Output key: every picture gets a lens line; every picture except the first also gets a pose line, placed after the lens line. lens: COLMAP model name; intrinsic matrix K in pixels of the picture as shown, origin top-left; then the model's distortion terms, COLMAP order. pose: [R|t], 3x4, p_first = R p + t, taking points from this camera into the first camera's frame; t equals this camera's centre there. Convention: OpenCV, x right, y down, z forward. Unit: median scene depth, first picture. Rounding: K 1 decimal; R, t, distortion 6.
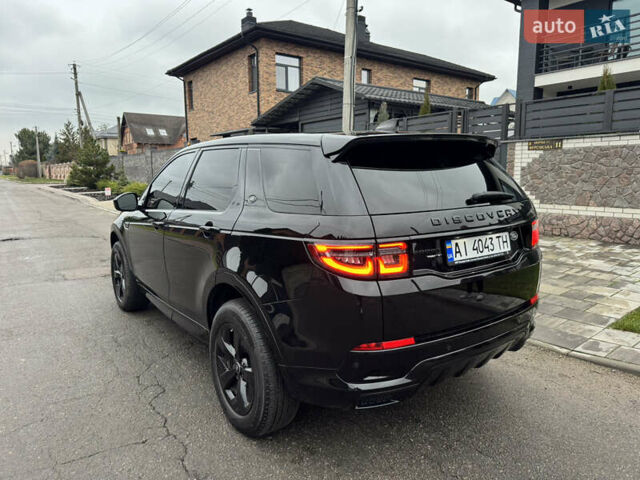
lens RADIAL K [[455.8, 0, 324.9], [0, 455.8, 242.3], [0, 0, 1]] dist [0.040486, -0.041766]
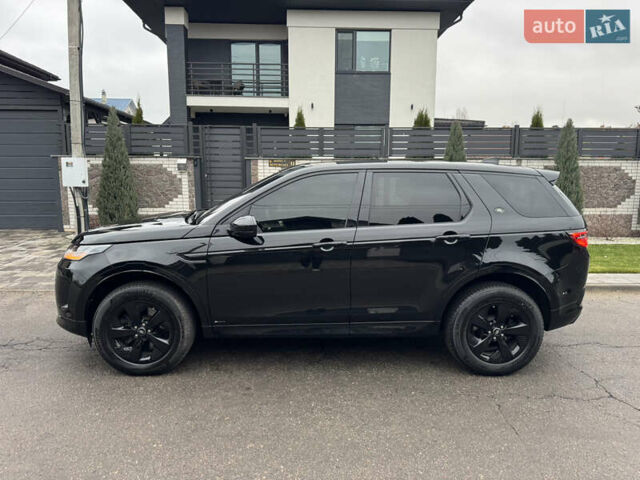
lens RADIAL K [[455.8, 0, 322.4], [0, 455.8, 239.7], [0, 0, 1]] dist [0.040486, -0.041766]
pose [[0.538296, -0.097995, 0.837039, -1.179386], [0.112714, 0.992665, 0.043729, -0.092581], [-0.835184, 0.070807, 0.545393, 0.491639]]
